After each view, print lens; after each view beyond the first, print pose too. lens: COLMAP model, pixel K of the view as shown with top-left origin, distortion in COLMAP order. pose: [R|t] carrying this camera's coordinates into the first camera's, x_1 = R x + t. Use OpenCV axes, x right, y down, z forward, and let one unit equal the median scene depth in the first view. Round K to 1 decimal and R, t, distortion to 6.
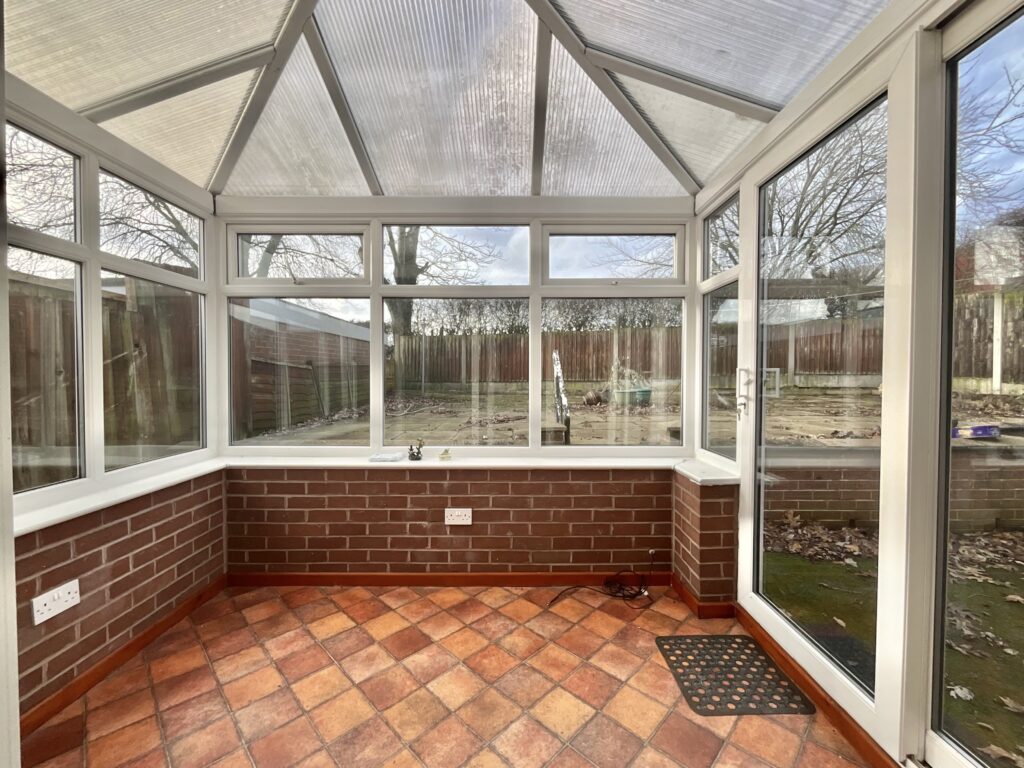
lens RADIAL K [[418.0, 0, 512.0], [0, 418.0, 384.0], [0, 0, 1]] dist [0.000152, -0.000222]
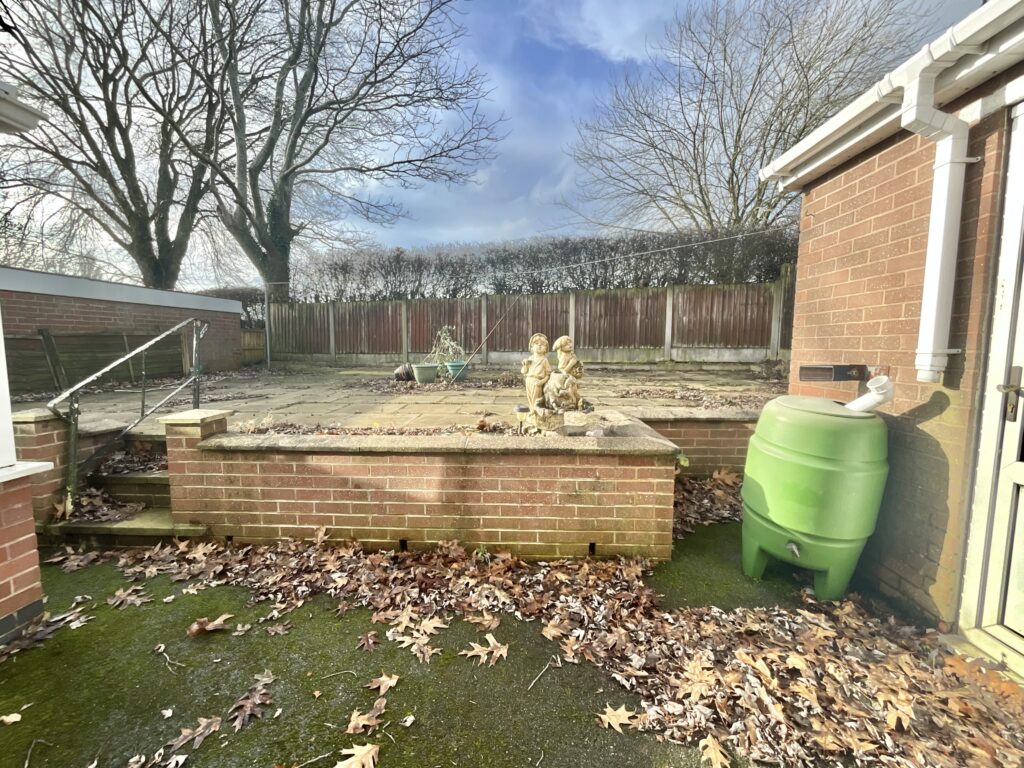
lens RADIAL K [[416.9, 0, 517.9], [0, 416.9, 384.9], [0, 0, 1]] dist [-0.001135, -0.000214]
pose [[0.999527, 0.008492, -0.029546, 0.374017], [-0.006257, 0.997170, 0.074918, -0.007638], [0.030099, -0.074698, 0.996752, 0.092004]]
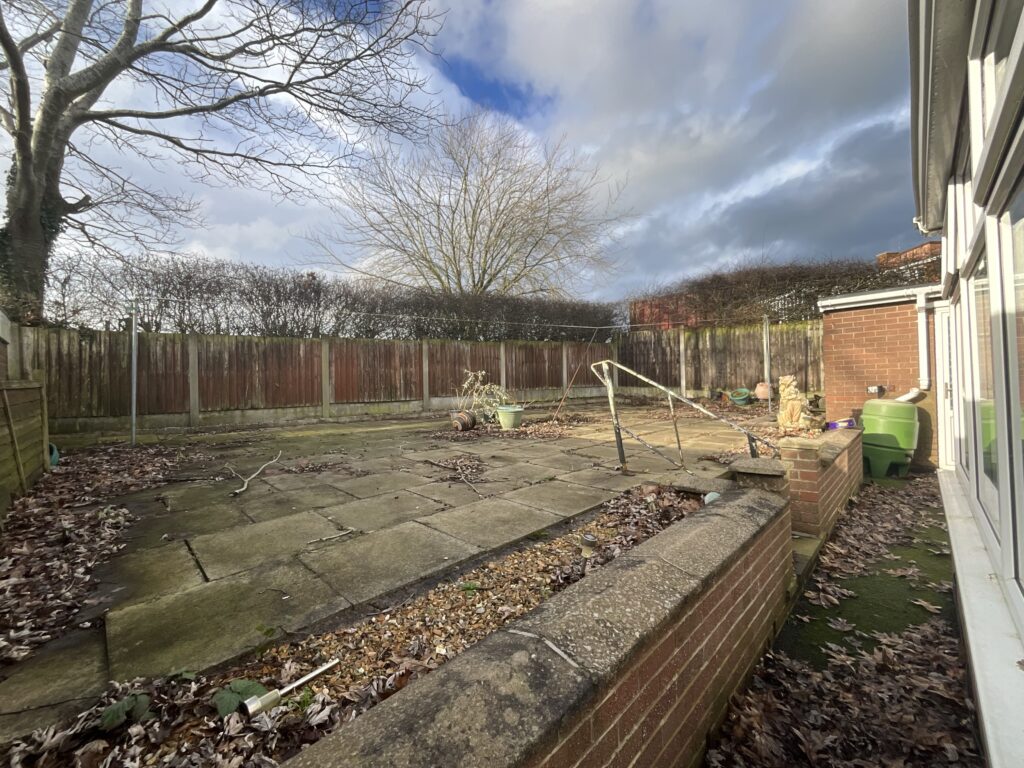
lens RADIAL K [[411.2, 0, 512.0], [0, 411.2, 384.0], [0, 0, 1]] dist [-0.003503, -0.000258]
pose [[0.709075, -0.016566, 0.704939, -0.237300], [0.038107, 0.999163, -0.014849, -0.021358], [-0.704103, 0.037392, 0.709113, 0.296948]]
